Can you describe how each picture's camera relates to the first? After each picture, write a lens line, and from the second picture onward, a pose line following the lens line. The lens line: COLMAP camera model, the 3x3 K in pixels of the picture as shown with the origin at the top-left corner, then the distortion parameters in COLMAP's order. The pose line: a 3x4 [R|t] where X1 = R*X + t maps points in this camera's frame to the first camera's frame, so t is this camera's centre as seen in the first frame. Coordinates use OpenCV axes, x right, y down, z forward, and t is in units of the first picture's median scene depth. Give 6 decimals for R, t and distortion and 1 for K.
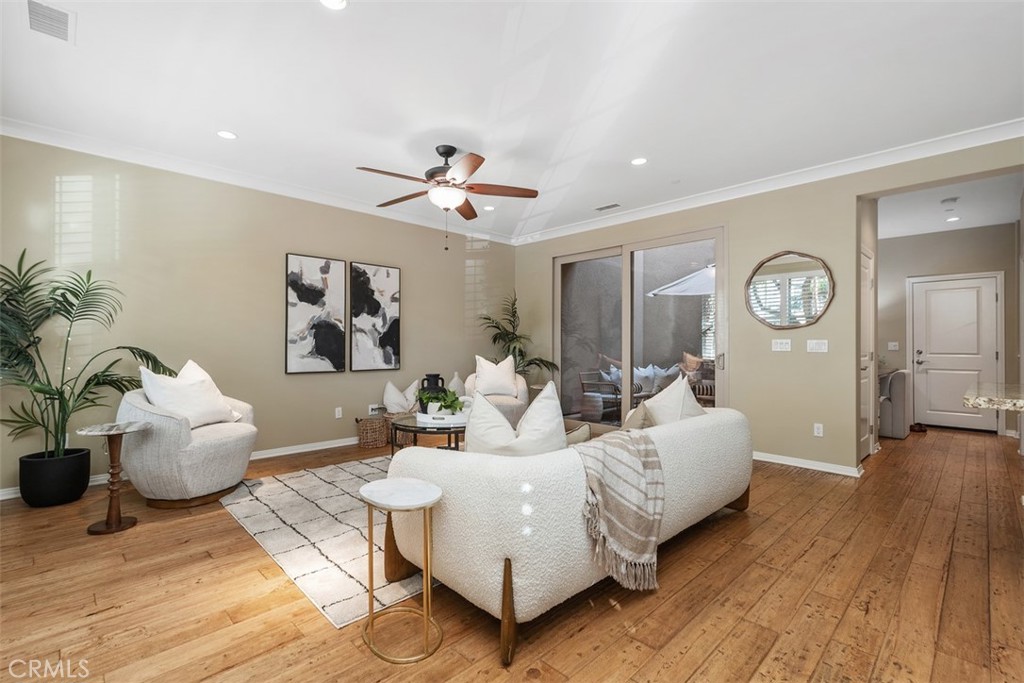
lens RADIAL K [[467.3, 0, 515.3], [0, 467.3, 337.3], [0, 0, 1]] dist [0.012177, -0.002295]
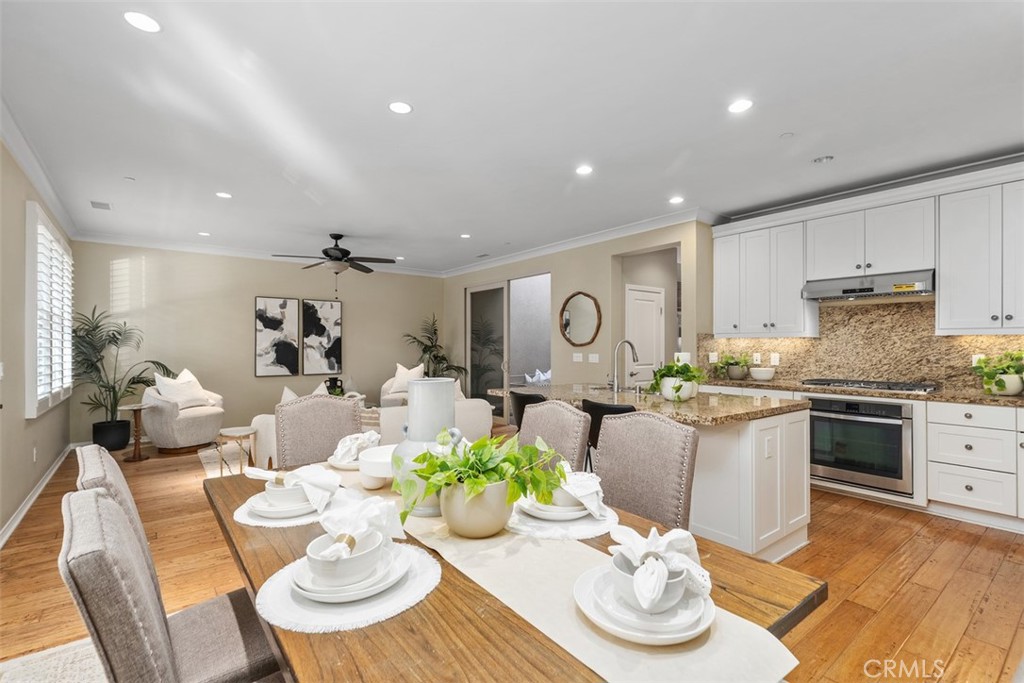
lens RADIAL K [[467.3, 0, 512.2], [0, 467.3, 341.1], [0, 0, 1]] dist [0.012177, -0.002295]
pose [[0.993736, -0.005550, -0.111611, 0.481067], [0.006231, 0.999964, 0.005756, -0.038563], [0.111575, -0.006415, 0.993735, -0.392397]]
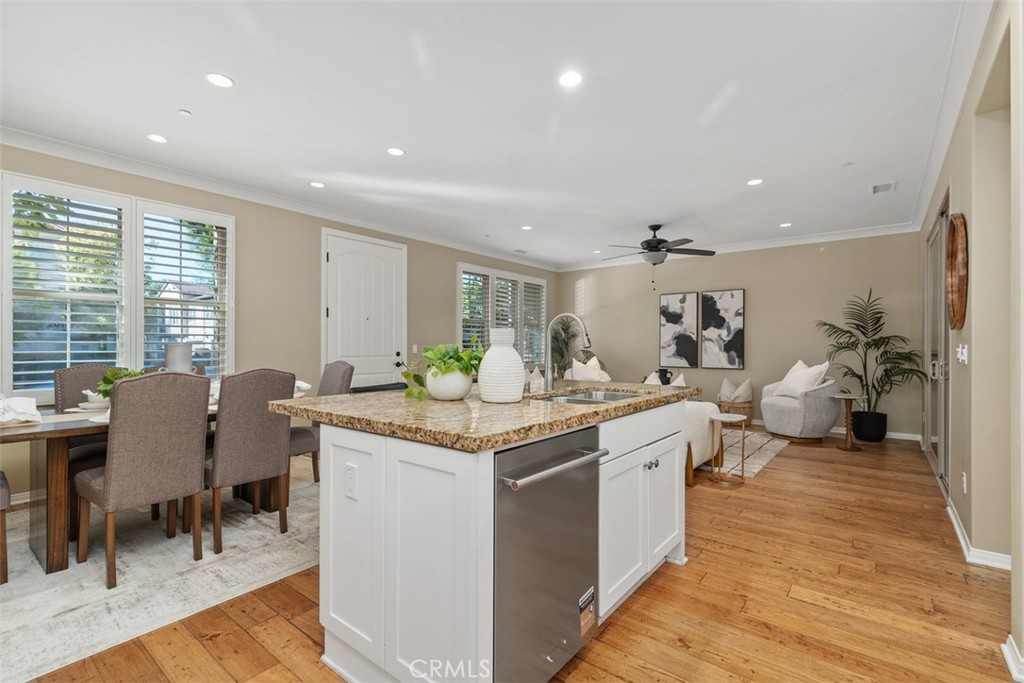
lens RADIAL K [[467.3, 0, 508.6], [0, 467.3, 345.4], [0, 0, 1]] dist [0.012177, -0.002295]
pose [[0.117844, -0.004790, -0.993021, 1.064325], [0.014326, 0.999893, -0.003123, -0.001109], [0.992929, -0.013858, 0.117900, 0.253273]]
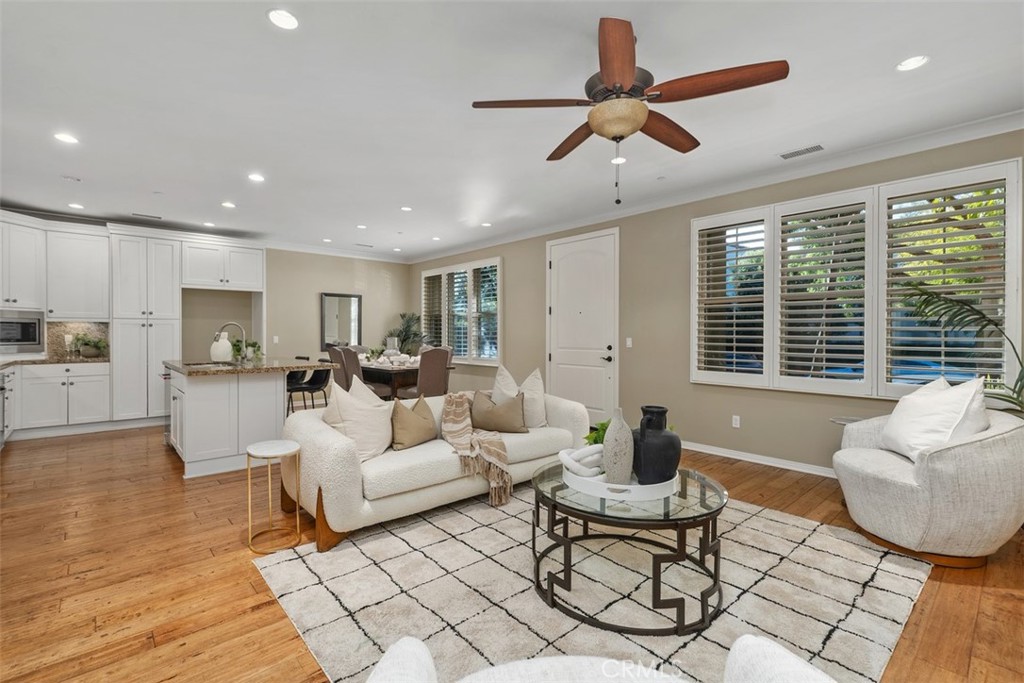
lens RADIAL K [[467.3, 0, 511.8], [0, 467.3, 336.2], [0, 0, 1]] dist [0.012177, -0.002295]
pose [[-0.998386, -0.007476, 0.056305, -0.036279], [-0.008229, 0.999880, -0.013150, 0.002484], [-0.056200, -0.013592, -0.998327, 1.285225]]
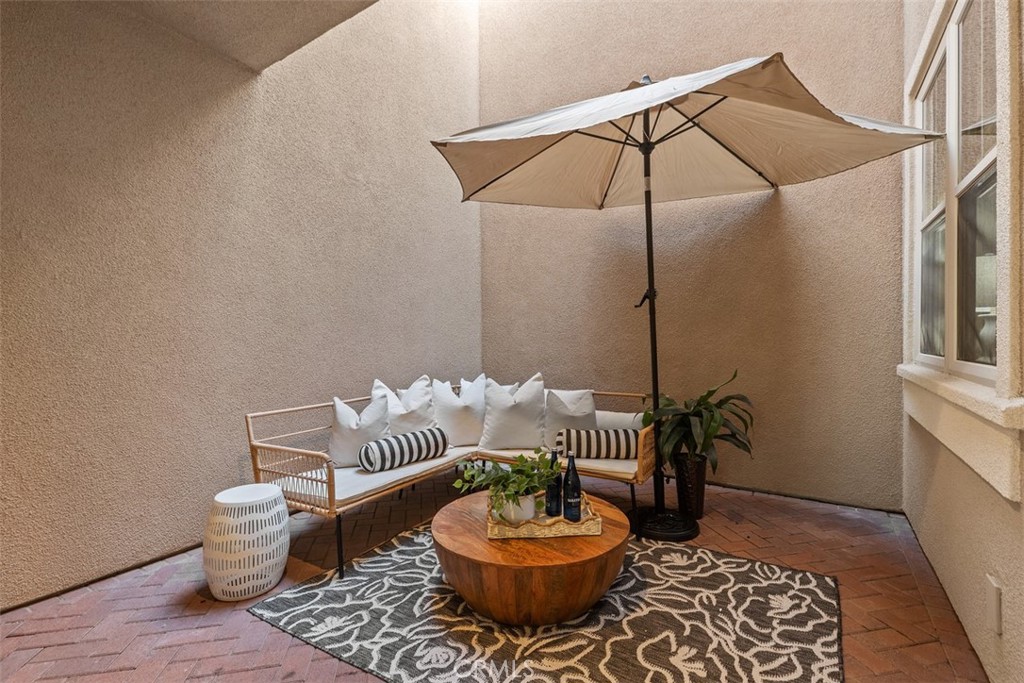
lens RADIAL K [[467.3, 0, 516.5], [0, 467.3, 341.5], [0, 0, 1]] dist [0.012177, -0.002295]
pose [[0.977291, -0.017361, 0.211191, 0.410435], [0.011668, 0.999535, 0.028173, 0.029218], [-0.211582, -0.025069, 0.977039, 1.030774]]
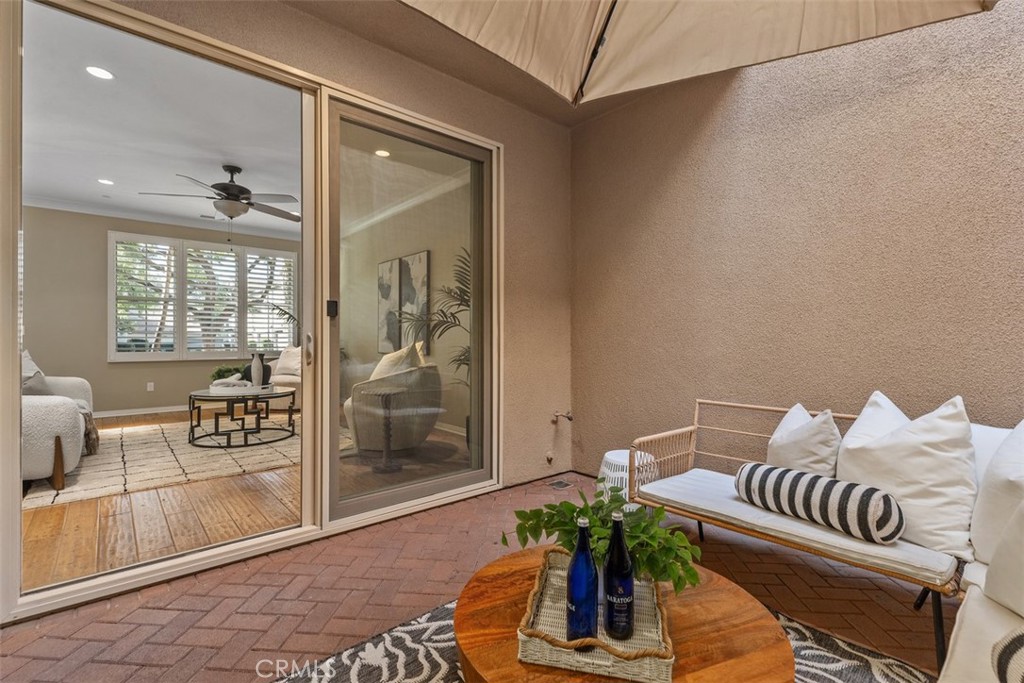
lens RADIAL K [[467.3, 0, 513.6], [0, 467.3, 343.4], [0, 0, 1]] dist [0.012177, -0.002295]
pose [[-0.073363, 0.005868, -0.997288, 0.790640], [0.017858, 0.999830, 0.004569, 0.048622], [0.997145, -0.017475, -0.073456, 1.422164]]
